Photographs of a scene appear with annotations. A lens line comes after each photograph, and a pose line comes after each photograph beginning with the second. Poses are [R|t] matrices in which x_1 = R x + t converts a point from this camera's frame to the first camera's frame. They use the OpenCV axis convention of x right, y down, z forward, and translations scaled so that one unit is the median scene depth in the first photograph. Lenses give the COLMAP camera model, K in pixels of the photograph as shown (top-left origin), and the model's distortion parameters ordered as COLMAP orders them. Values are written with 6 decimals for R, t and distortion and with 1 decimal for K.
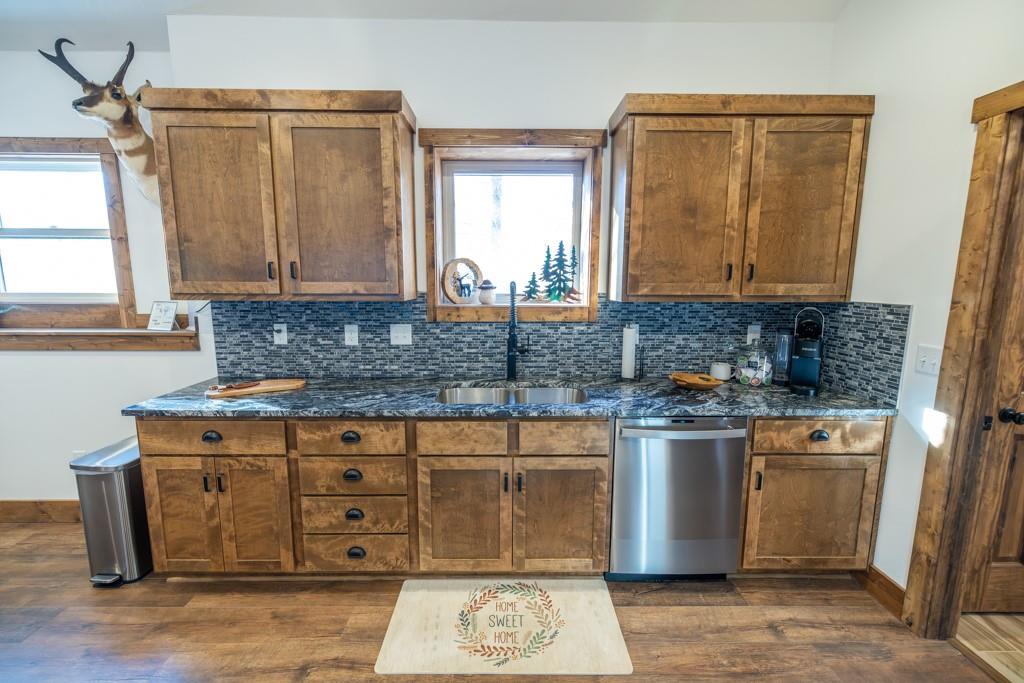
lens RADIAL K [[424.8, 0, 507.8], [0, 424.8, 338.5], [0, 0, 1]] dist [0.000634, 0.000081]
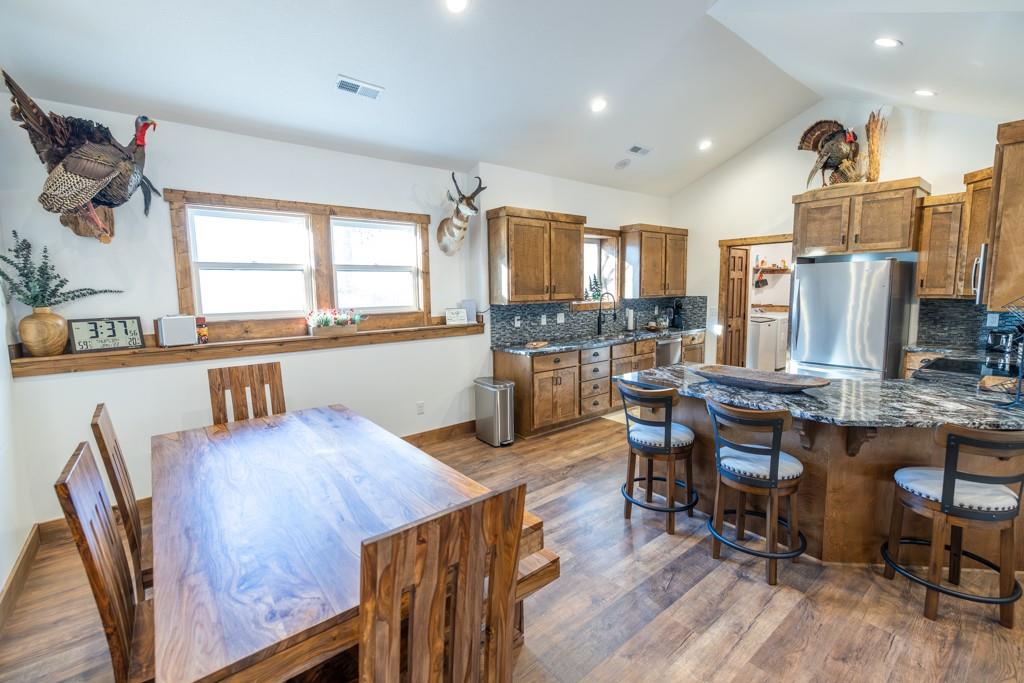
lens RADIAL K [[443.9, 0, 509.3], [0, 443.9, 334.3], [0, 0, 1]] dist [-0.001180, -0.000230]
pose [[0.787322, -0.081896, 0.611079, -2.084783], [0.105881, 0.994374, -0.003155, 0.058392], [-0.607382, 0.067186, 0.791564, -0.682370]]
